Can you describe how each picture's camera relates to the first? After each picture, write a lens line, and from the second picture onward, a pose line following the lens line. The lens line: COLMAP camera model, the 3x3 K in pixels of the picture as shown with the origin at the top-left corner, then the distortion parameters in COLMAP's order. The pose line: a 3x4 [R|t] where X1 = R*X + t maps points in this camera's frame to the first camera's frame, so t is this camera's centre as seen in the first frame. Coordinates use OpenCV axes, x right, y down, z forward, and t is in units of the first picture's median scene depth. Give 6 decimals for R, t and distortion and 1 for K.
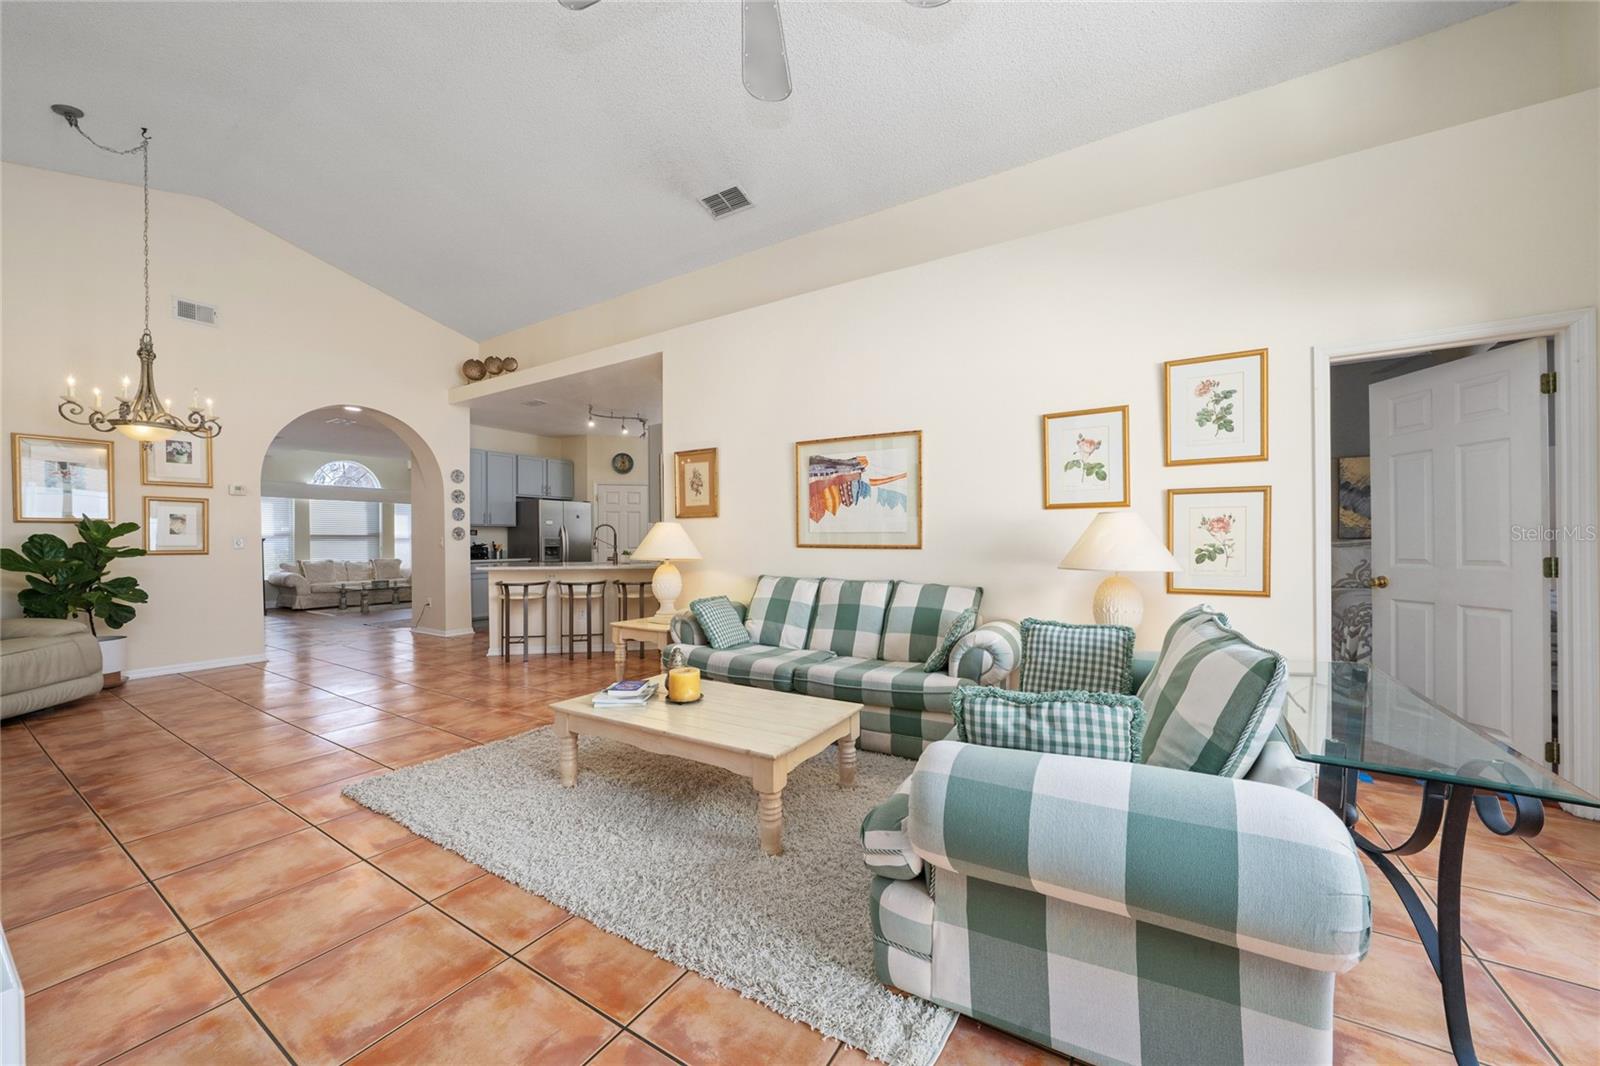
lens RADIAL K [[590.1, 0, 800.3], [0, 590.1, 540.9], [0, 0, 1]] dist [-0.027359, 0.006846]
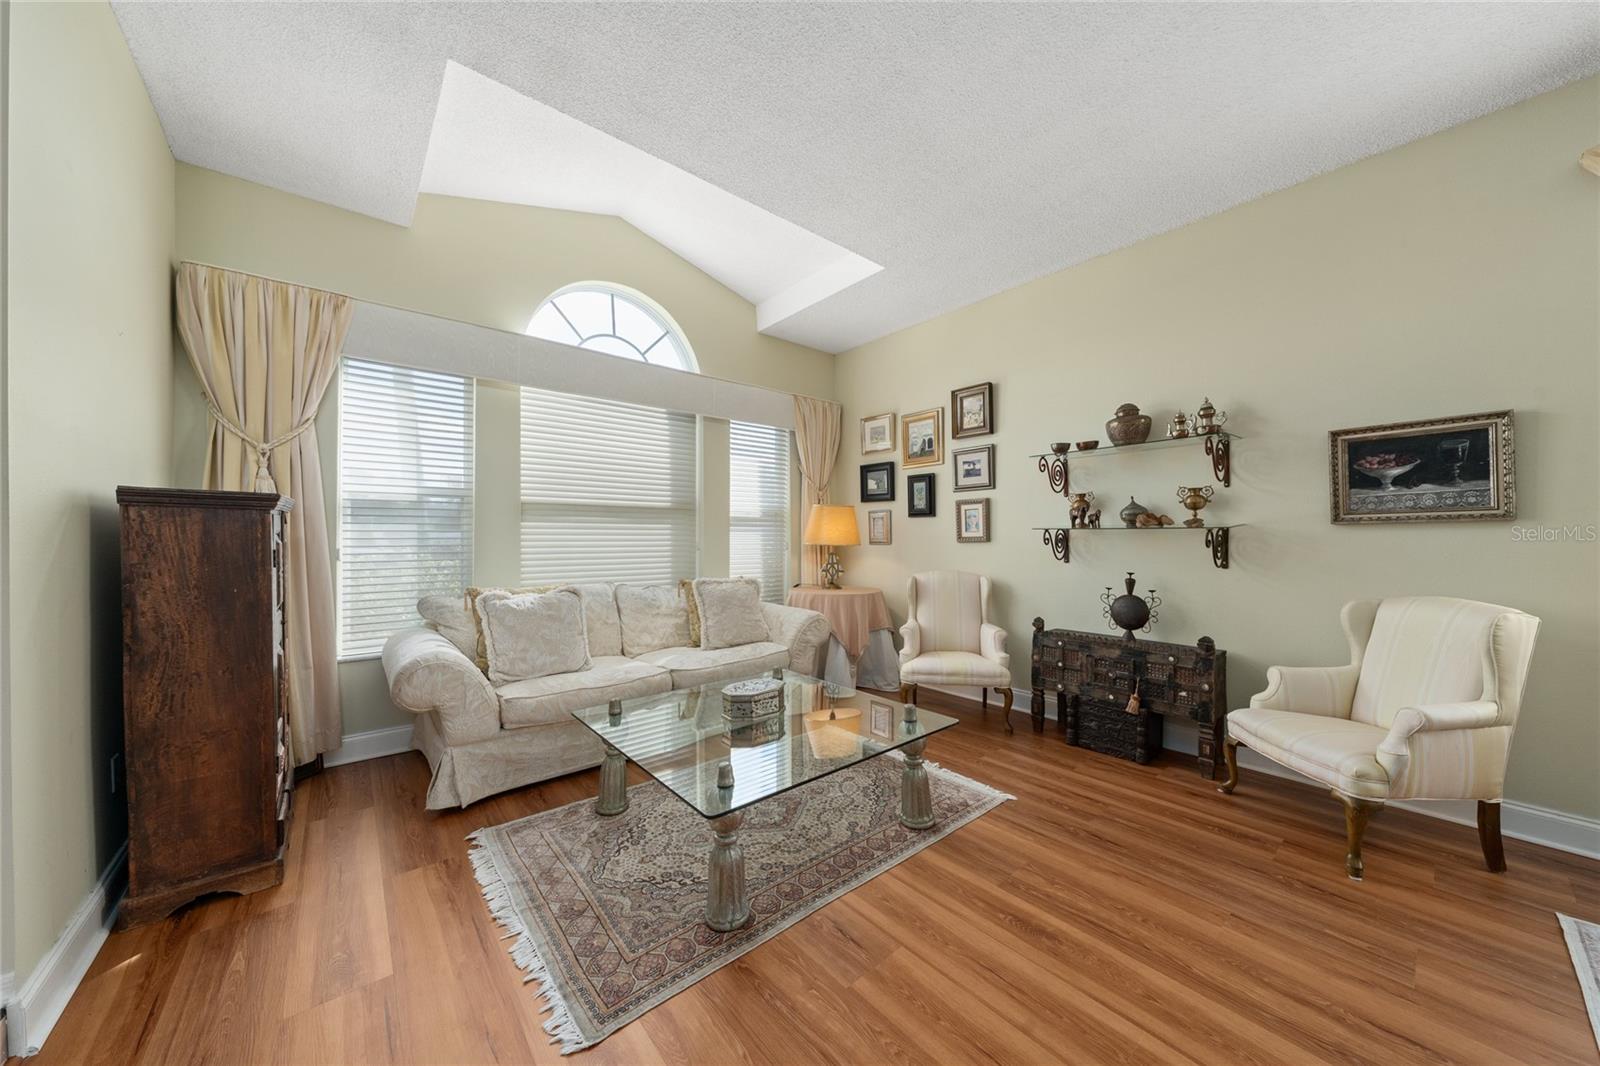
lens RADIAL K [[547.9, 0, 800.0], [0, 547.9, 533.0], [0, 0, 1]] dist [-0.000981, -0.000108]
pose [[0.951485, 0.005877, -0.307640, -1.216143], [-0.008622, 0.999934, -0.007566, 0.015966], [0.307576, 0.009852, 0.951473, 1.525345]]
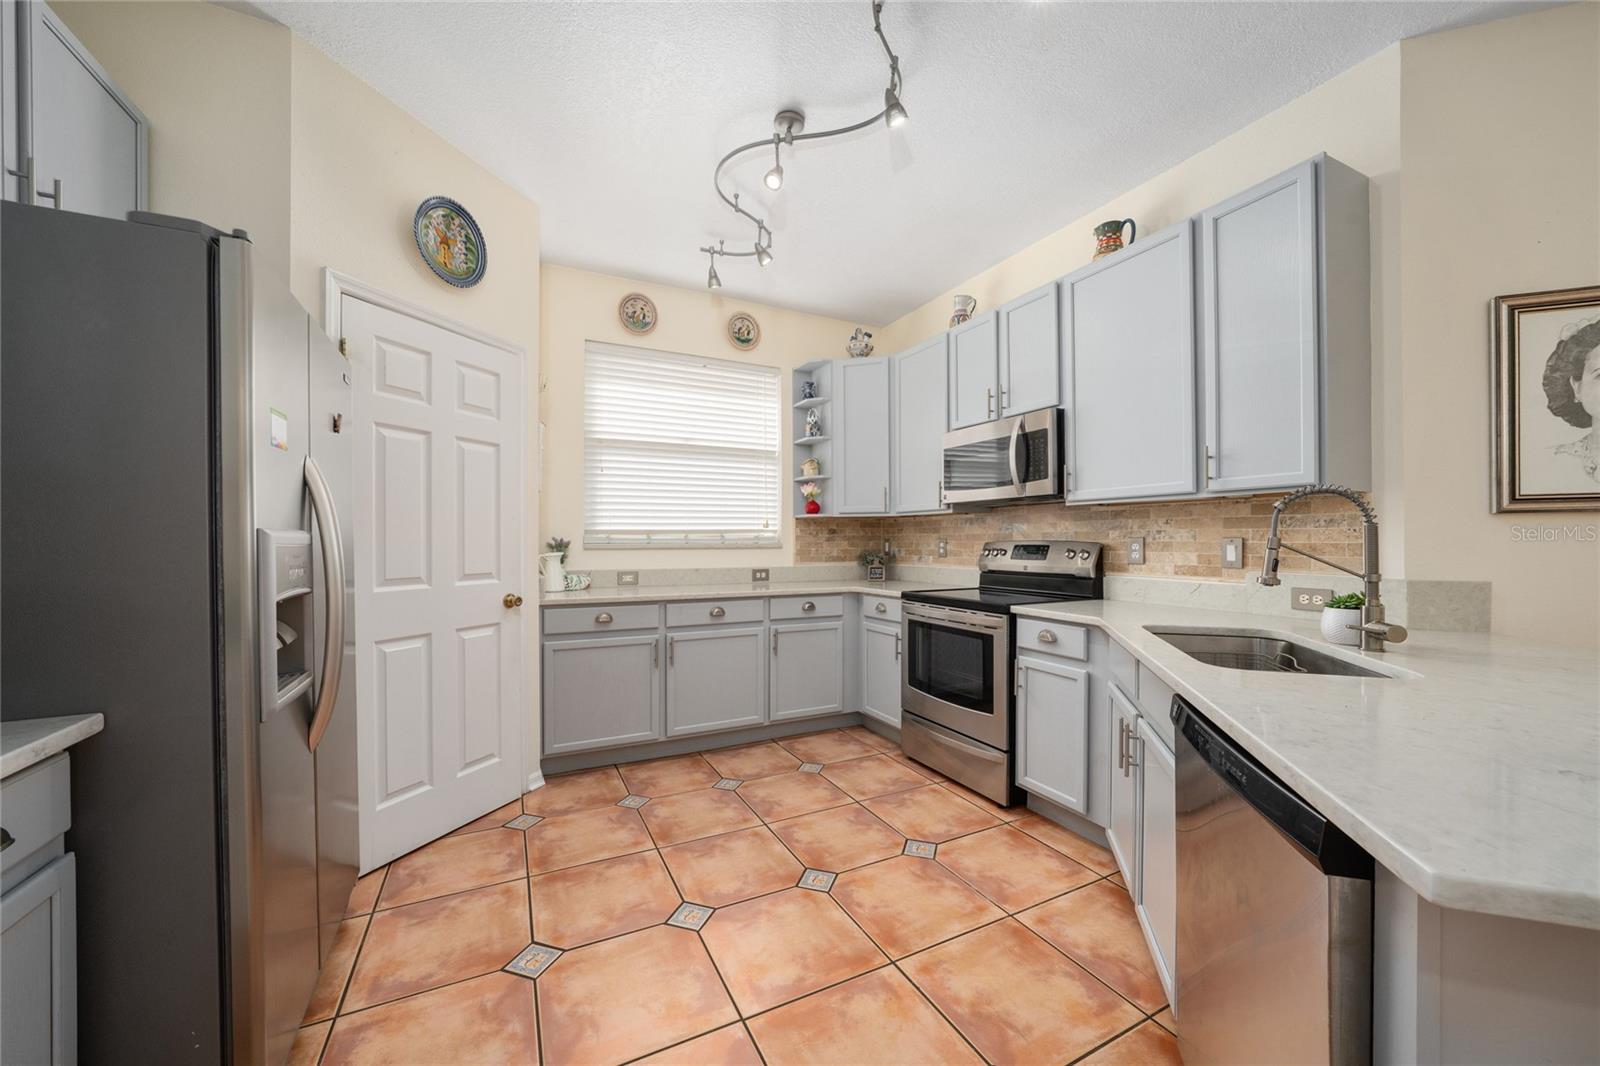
lens RADIAL K [[590.1, 0, 800.3], [0, 590.1, 540.9], [0, 0, 1]] dist [-0.027359, 0.006846]
pose [[0.515638, 0.000469, 0.856806, -0.689947], [0.001664, 0.999997, -0.001550, -0.005813], [-0.856805, 0.002225, 0.515636, 1.170467]]
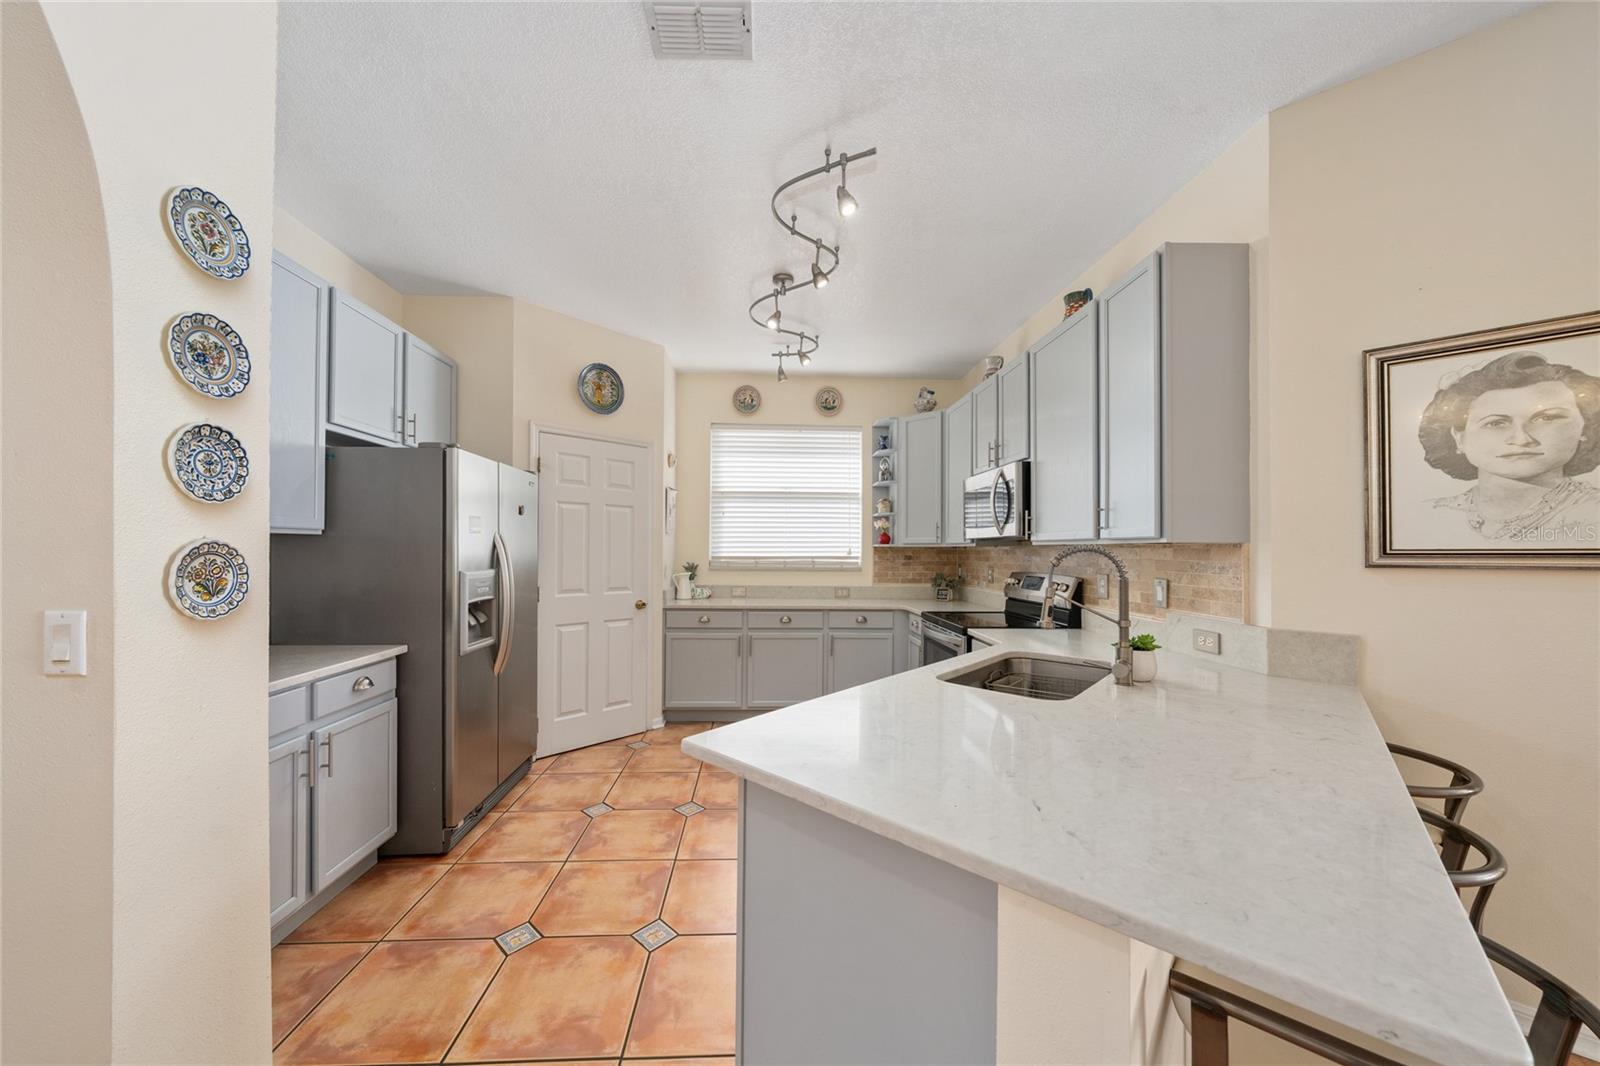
lens RADIAL K [[552.0, 0, 787.4], [0, 552.0, 546.3], [0, 0, 1]] dist [-0.000509, -0.000010]
pose [[0.820868, 0.011854, 0.570995, -0.655458], [-0.007795, 0.999924, -0.009552, -0.026330], [-0.571065, 0.003390, 0.820898, 0.945468]]
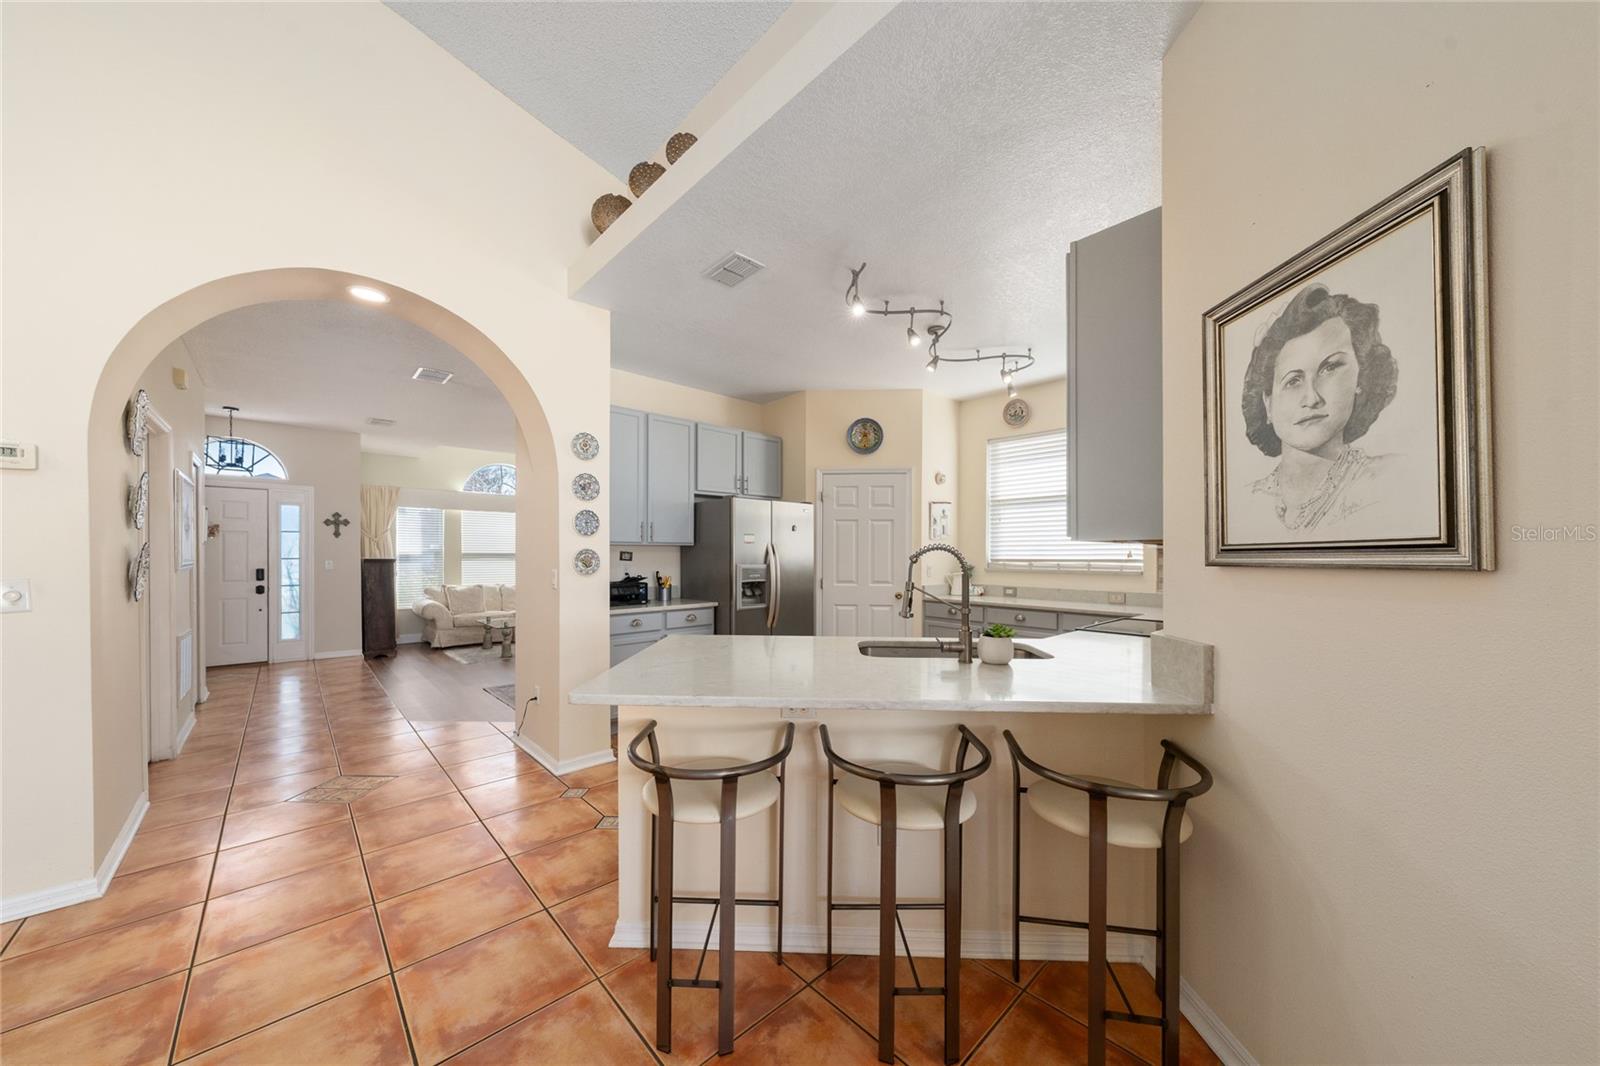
lens RADIAL K [[553.3, 0, 801.3], [0, 553.3, 551.6], [0, 0, 1]] dist [-0.001016, -0.000197]
pose [[0.966966, 0.005199, -0.254854, -0.351355], [-0.006410, 0.999972, -0.003923, -0.024748], [0.254826, 0.005427, 0.966972, 0.721258]]
